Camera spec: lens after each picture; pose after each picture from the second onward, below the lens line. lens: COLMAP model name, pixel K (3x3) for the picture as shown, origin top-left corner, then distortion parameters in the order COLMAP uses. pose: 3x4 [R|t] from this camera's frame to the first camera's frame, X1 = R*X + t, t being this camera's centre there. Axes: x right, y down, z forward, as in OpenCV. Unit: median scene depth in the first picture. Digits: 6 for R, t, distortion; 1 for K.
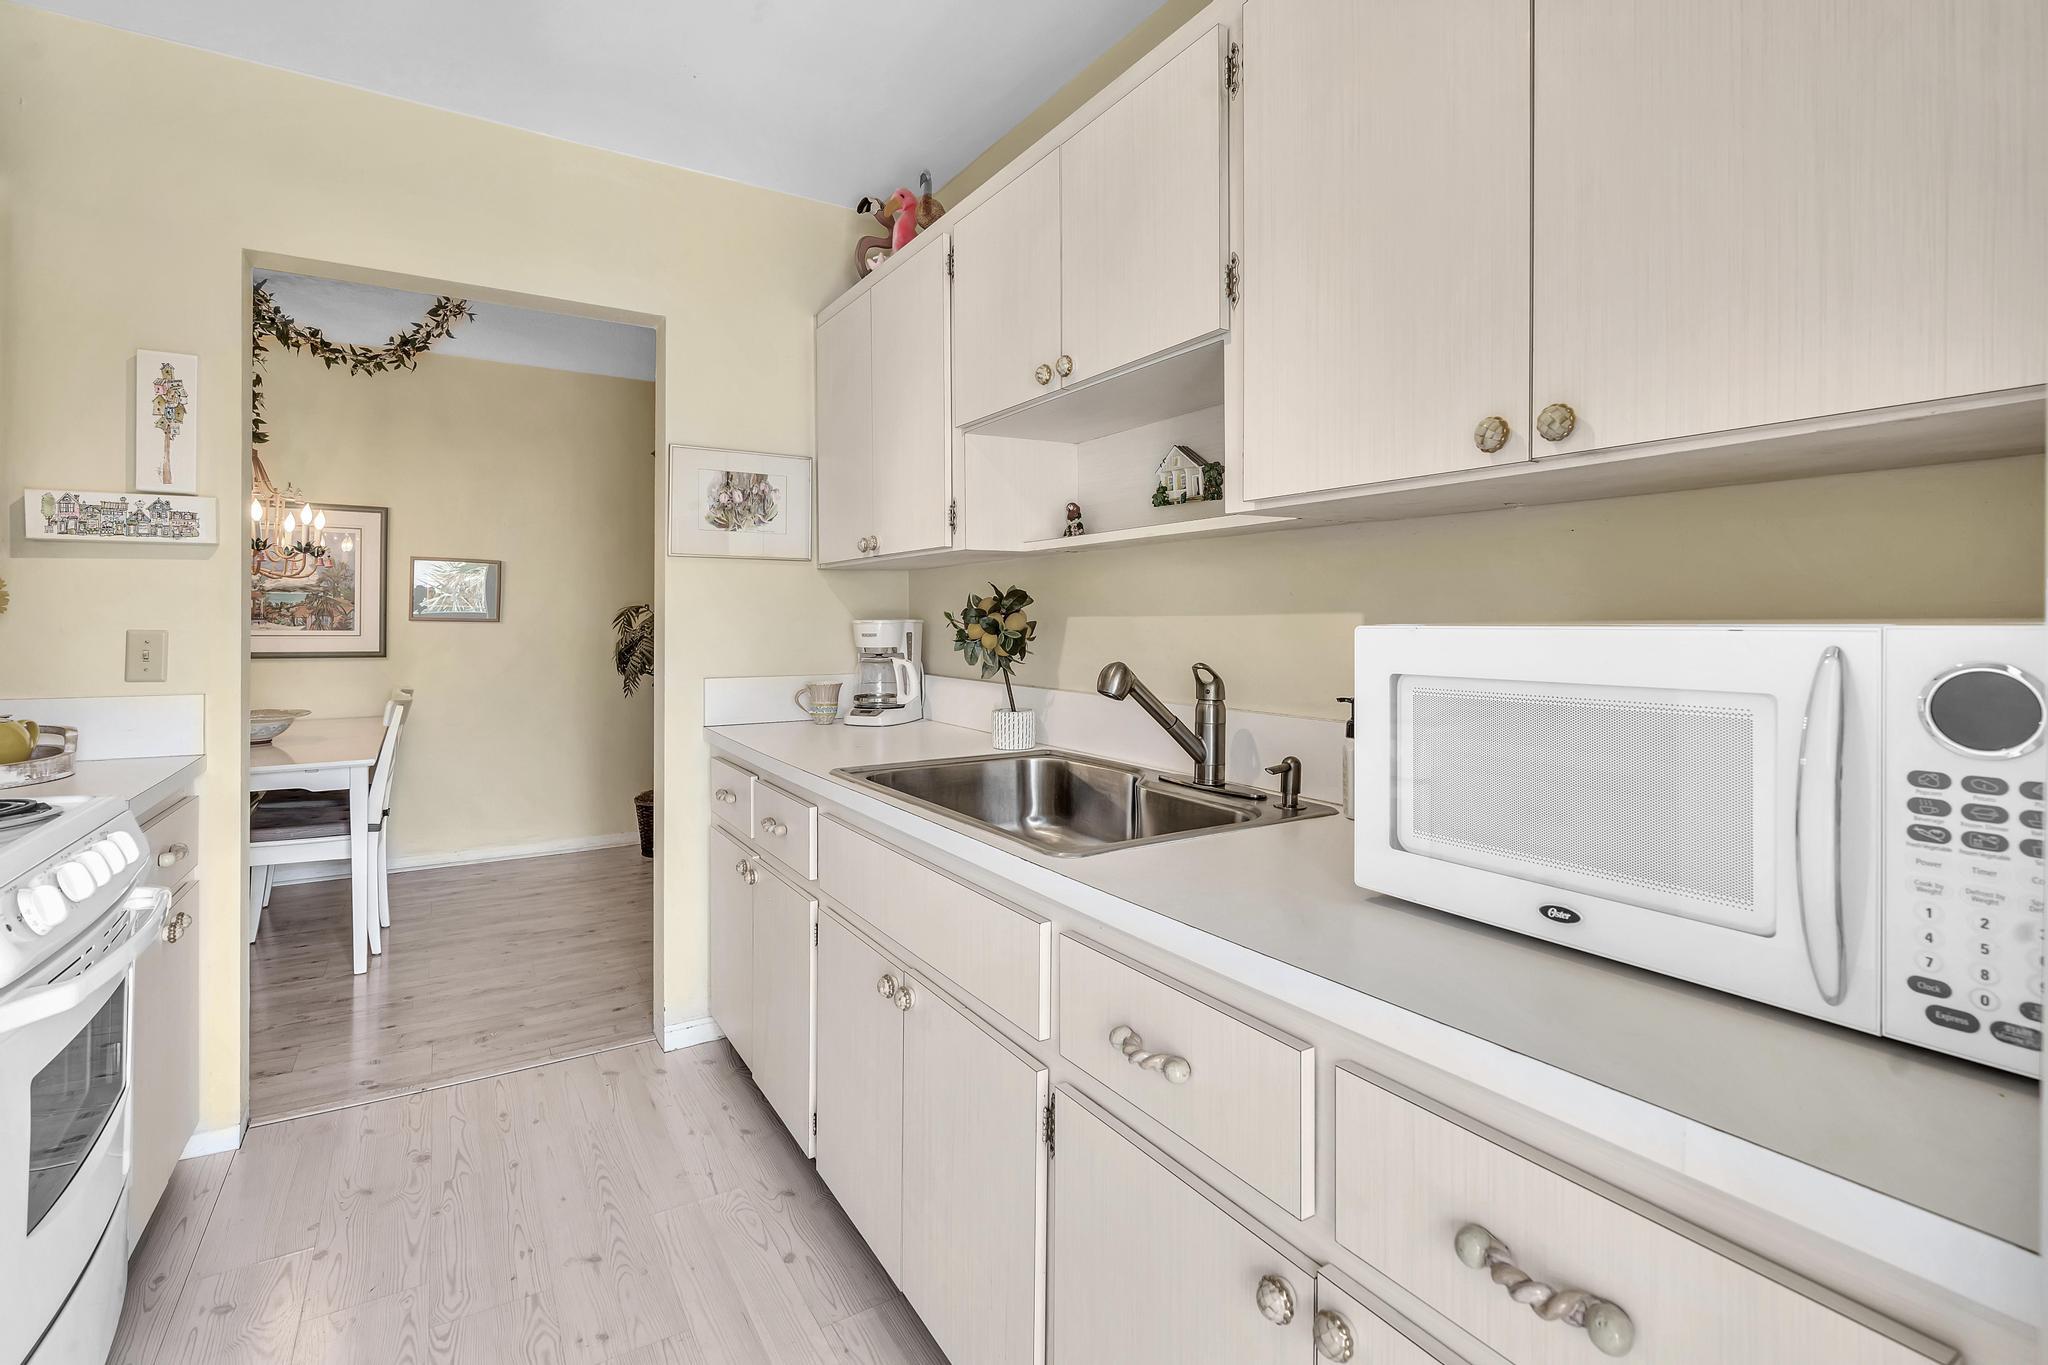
lens RADIAL K [[954.2, 0, 1019.9], [0, 954.2, 621.7], [0, 0, 1]] dist [-0.009110, 0.002026]
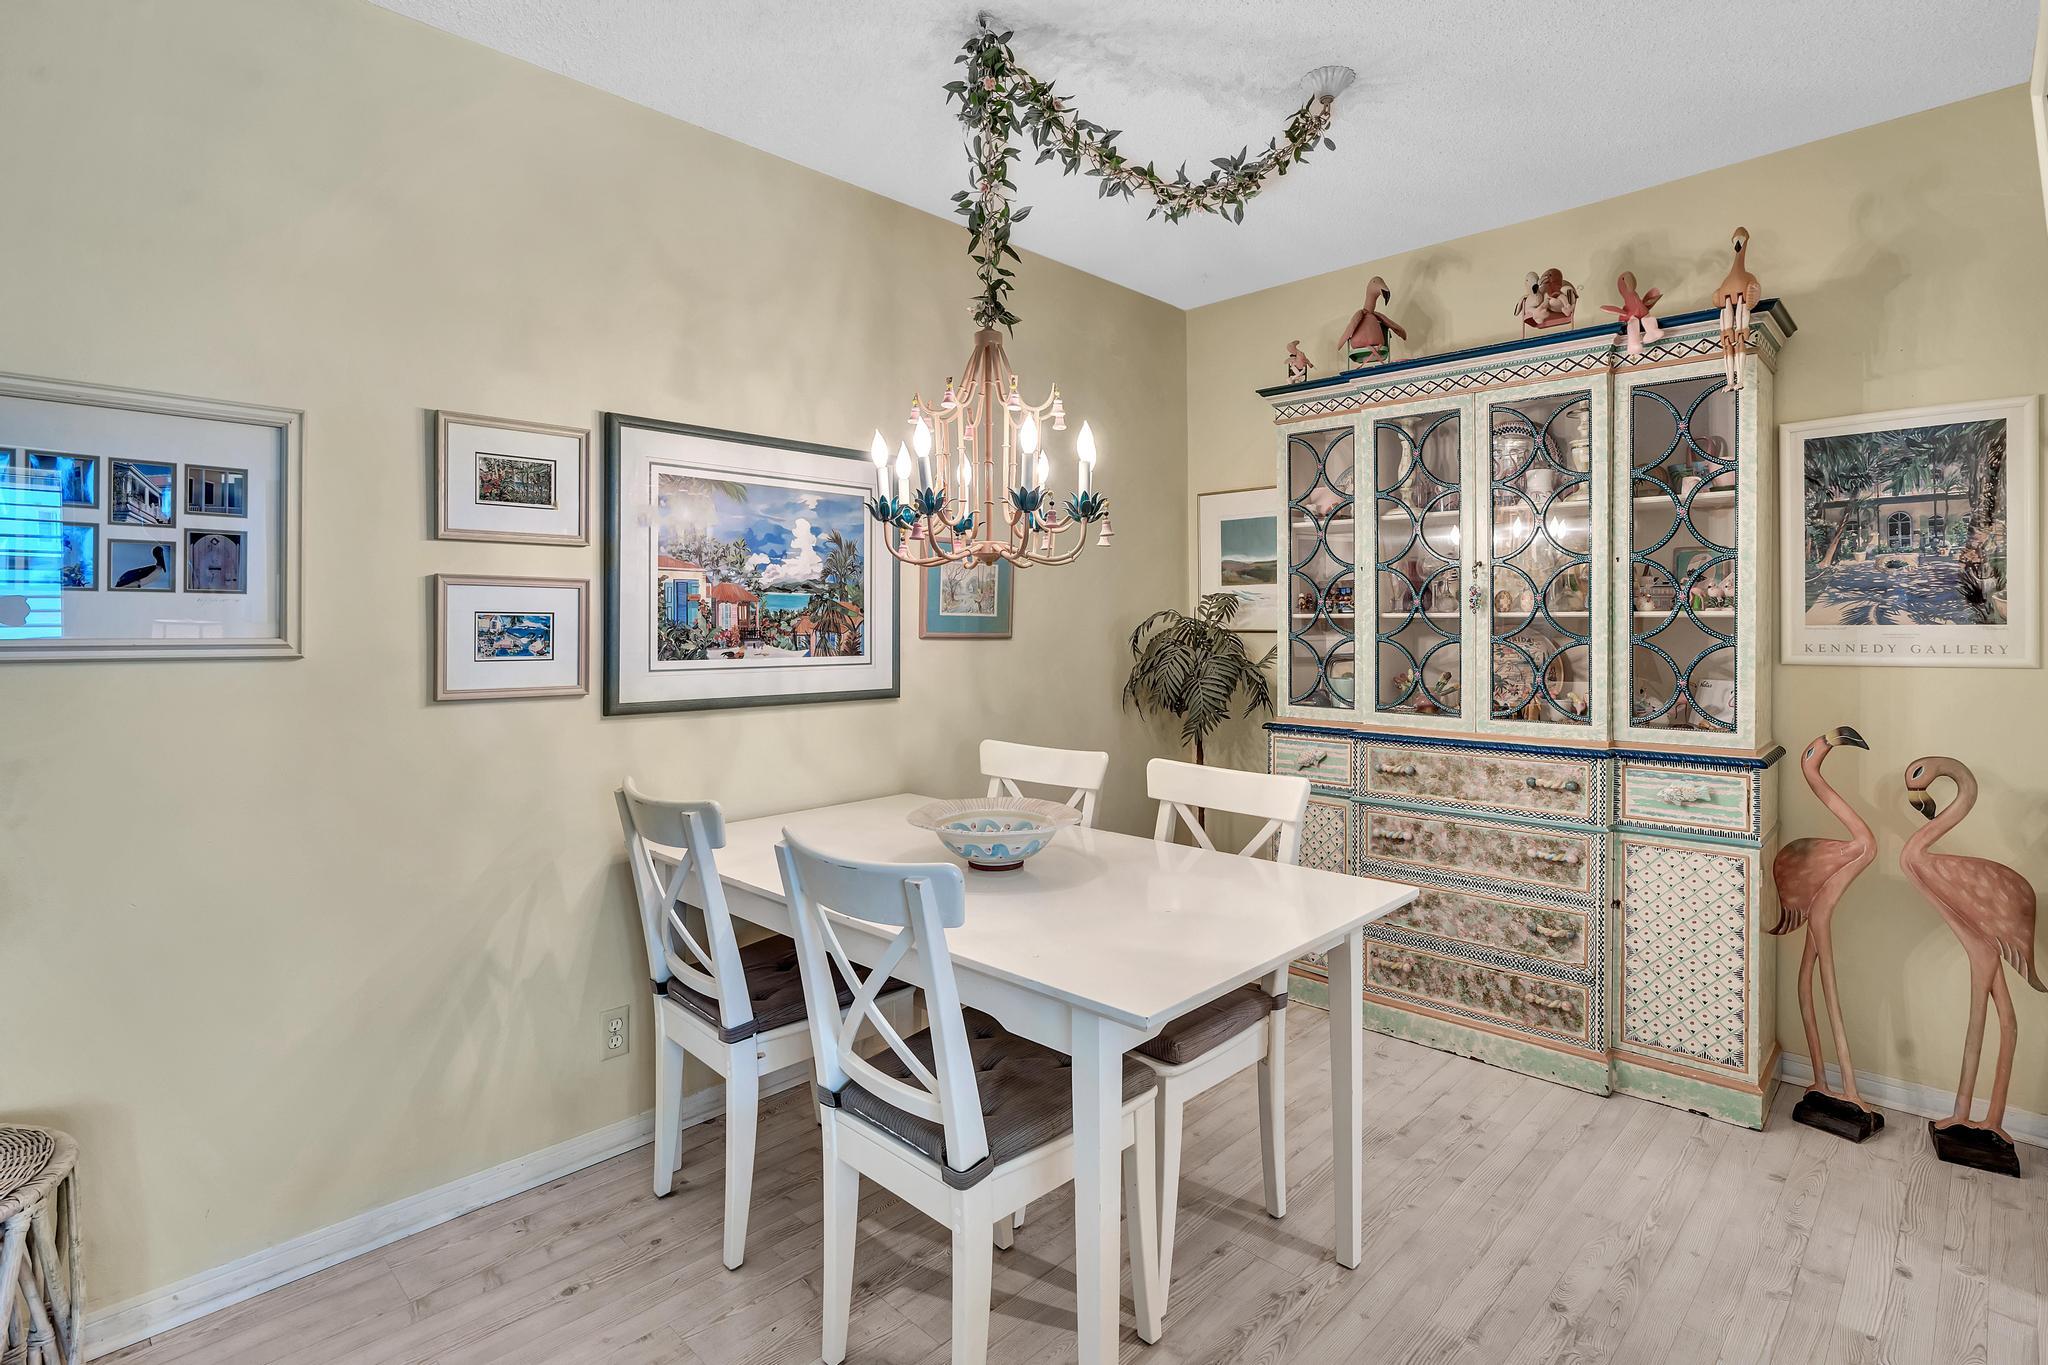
lens RADIAL K [[1008.3, 0, 1013.5], [0, 1008.3, 623.7], [0, 0, 1]] dist [-0.003836, 0.001581]
pose [[0.971482, -0.006402, 0.237027, -1.261704], [0.006901, 0.999975, -0.001276, -0.016311], [-0.237013, 0.002875, 0.971502, 0.577013]]
